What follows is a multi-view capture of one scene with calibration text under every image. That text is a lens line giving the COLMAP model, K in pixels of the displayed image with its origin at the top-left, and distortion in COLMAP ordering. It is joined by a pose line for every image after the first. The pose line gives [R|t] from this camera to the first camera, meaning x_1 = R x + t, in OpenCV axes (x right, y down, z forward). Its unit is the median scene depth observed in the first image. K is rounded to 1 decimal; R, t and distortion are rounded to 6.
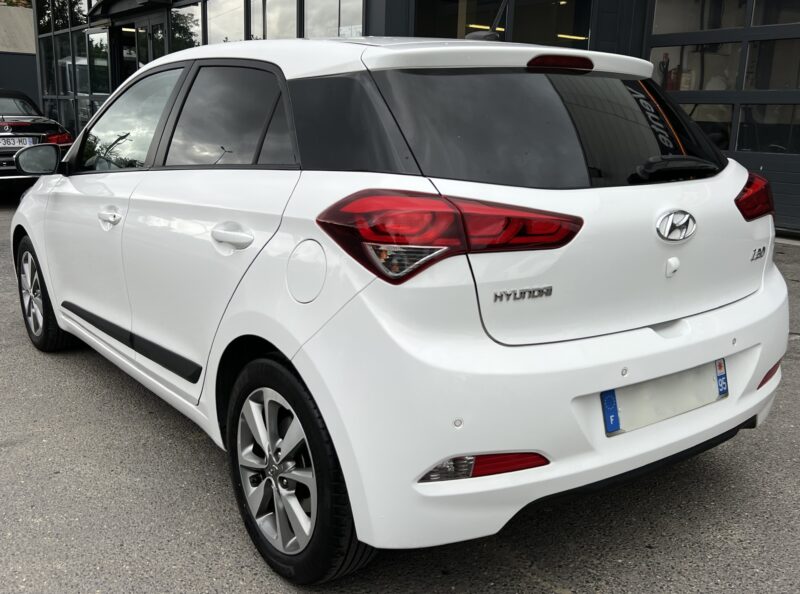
lens RADIAL K [[819.1, 0, 400.0], [0, 819.1, 297.0], [0, 0, 1]] dist [0.000842, -0.007750]
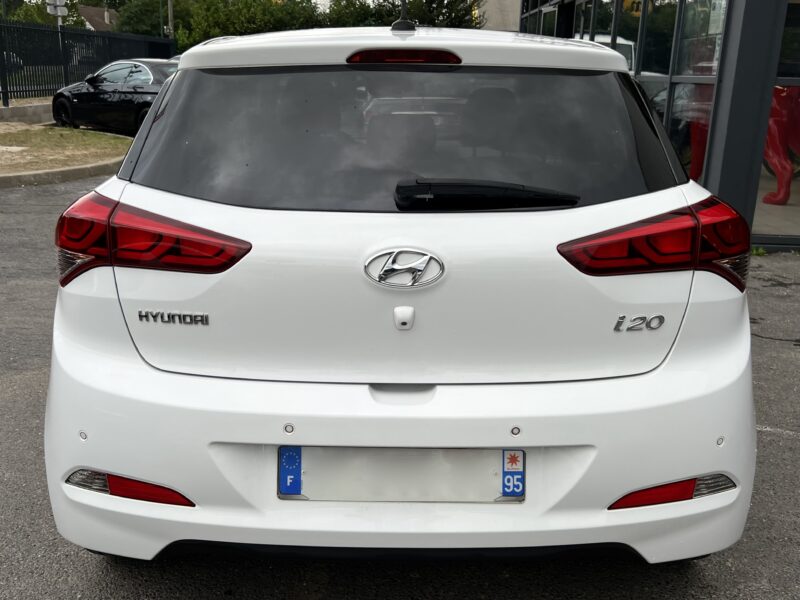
lens RADIAL K [[788.9, 0, 400.0], [0, 788.9, 300.0], [0, 0, 1]] dist [0.103366, -0.006854]
pose [[0.805622, 0.157961, -0.570983, 0.847841], [-0.137417, 0.987337, 0.079258, -0.127014], [0.576273, 0.014611, 0.817127, 0.404867]]
